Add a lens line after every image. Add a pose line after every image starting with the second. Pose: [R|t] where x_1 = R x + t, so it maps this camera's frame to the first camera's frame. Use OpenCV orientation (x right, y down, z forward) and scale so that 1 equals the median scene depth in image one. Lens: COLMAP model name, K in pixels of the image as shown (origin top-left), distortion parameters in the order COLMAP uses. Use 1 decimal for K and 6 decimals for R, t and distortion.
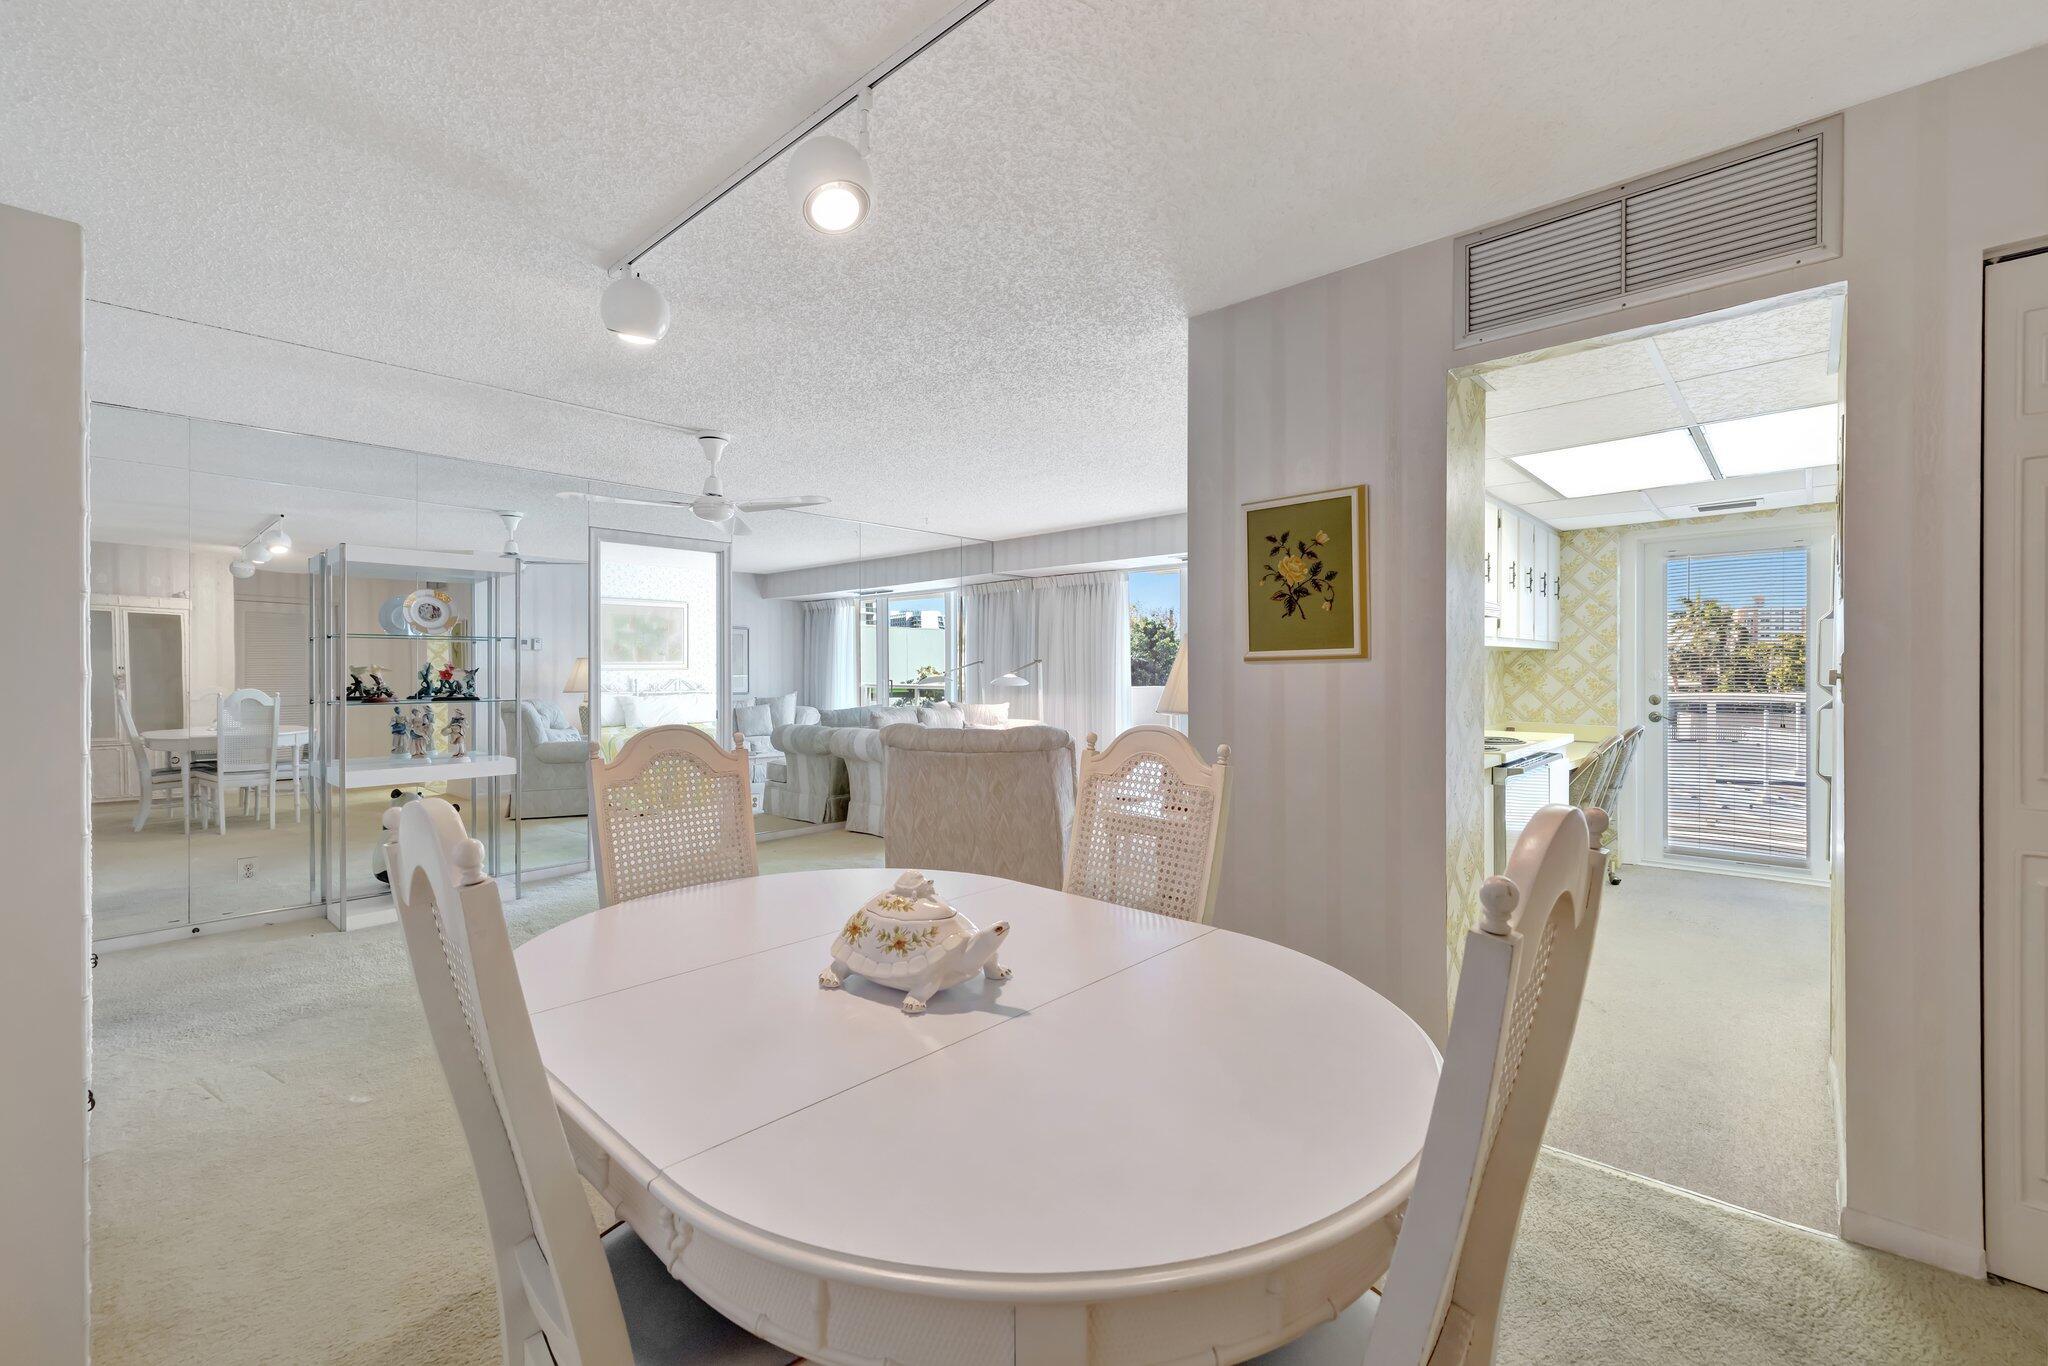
lens RADIAL K [[879.3, 0, 1011.0], [0, 879.3, 679.2], [0, 0, 1]] dist [-0.001324, 0.000092]
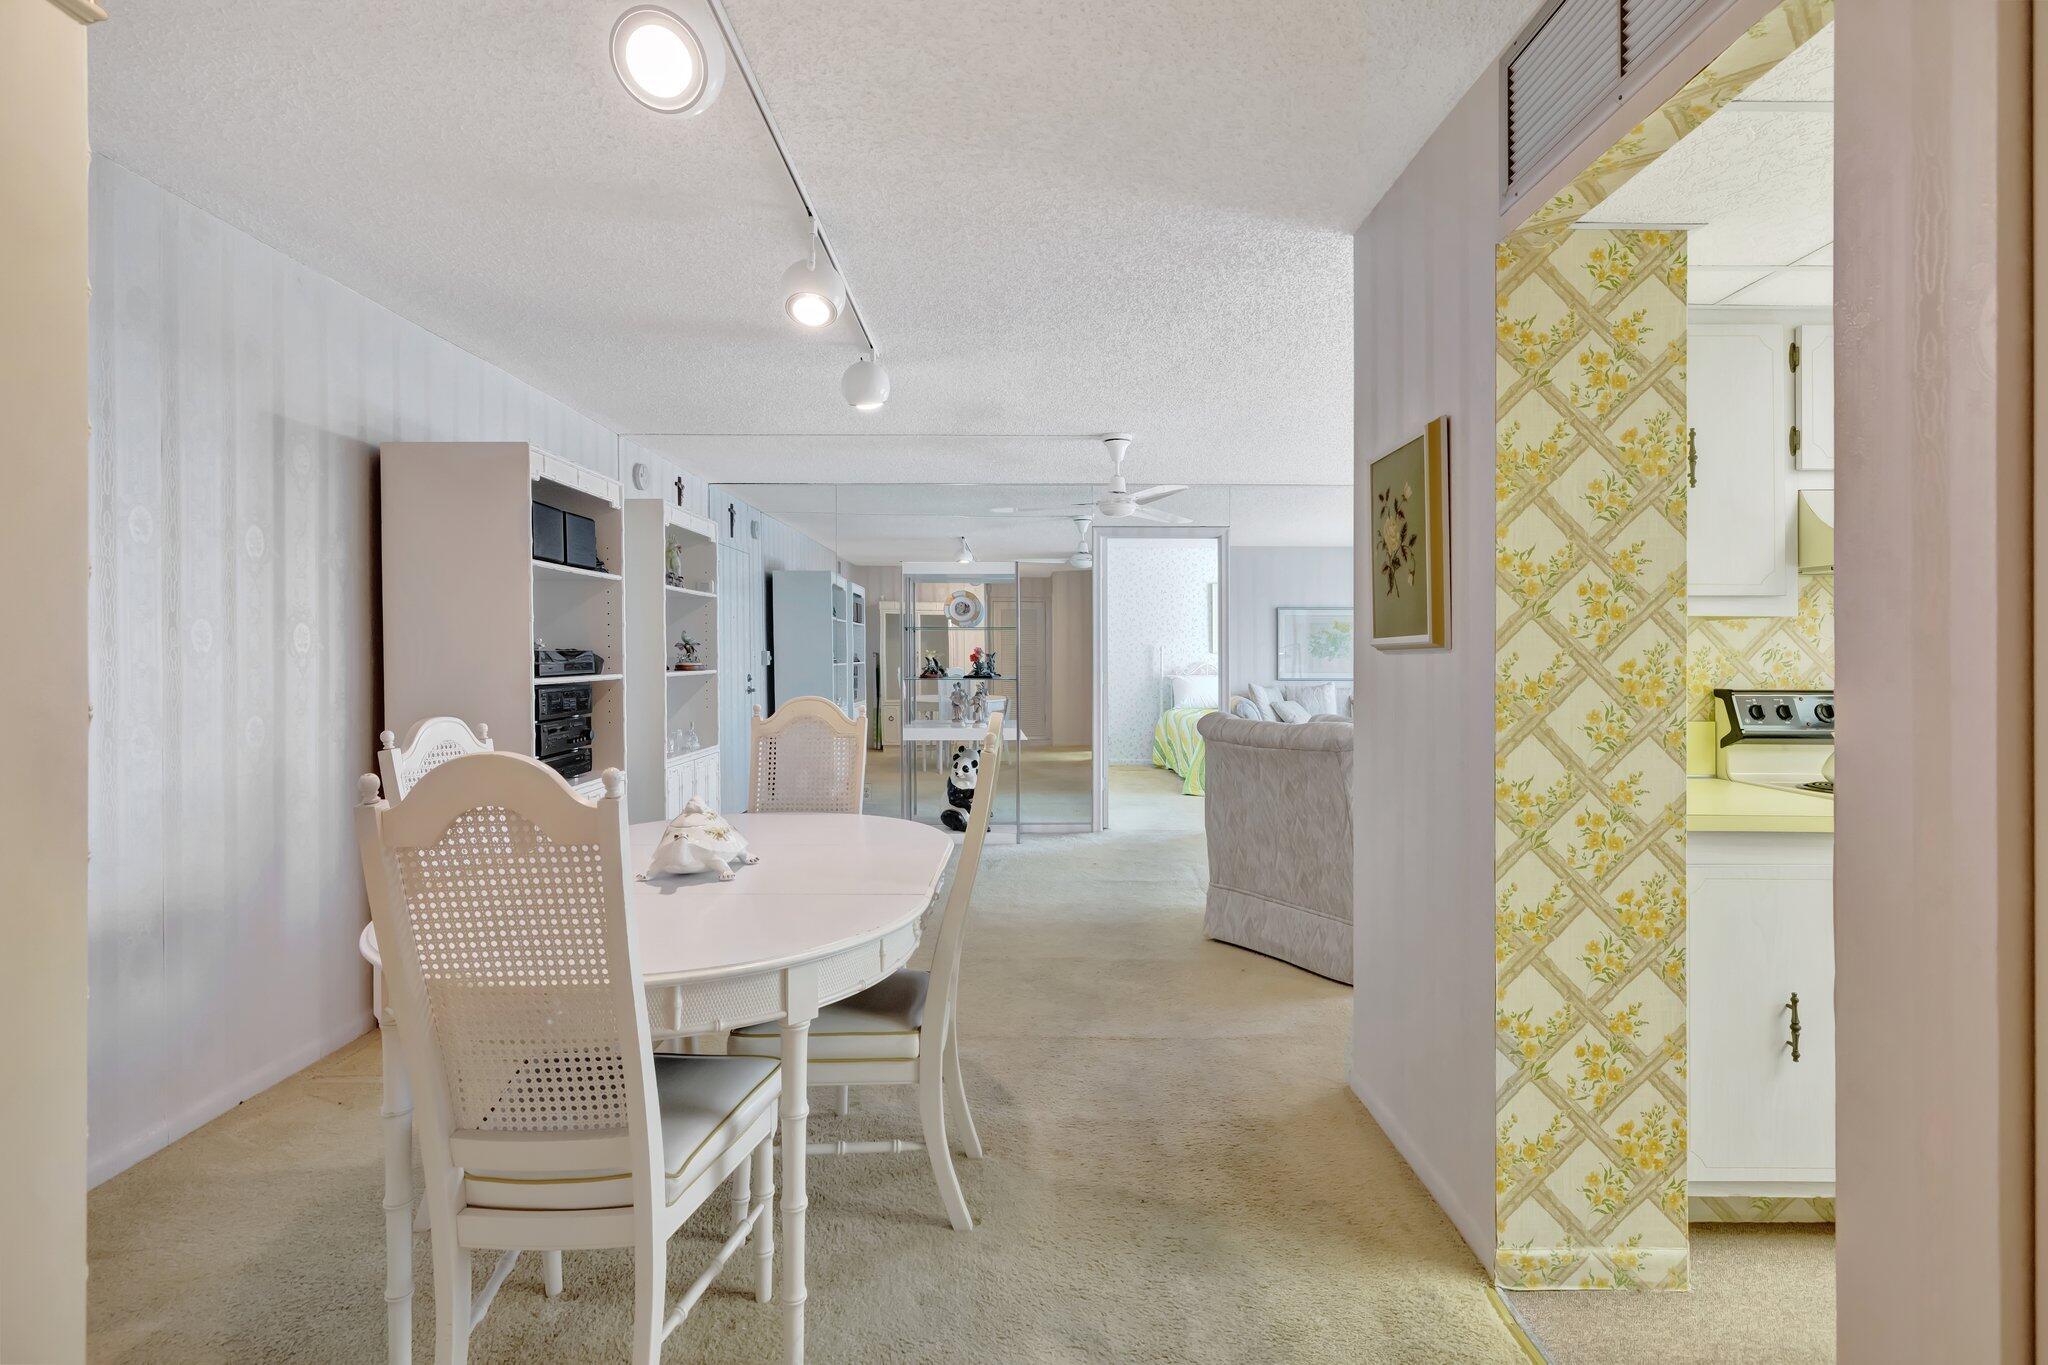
lens RADIAL K [[986.6, 0, 1025.8], [0, 986.6, 648.2], [0, 0, 1]] dist [0.001057, 0.000032]
pose [[0.674035, -0.000728, -0.738699, 0.869484], [-0.007461, 0.999942, -0.007793, -0.015728], [0.738661, 0.010764, 0.673991, 0.191018]]
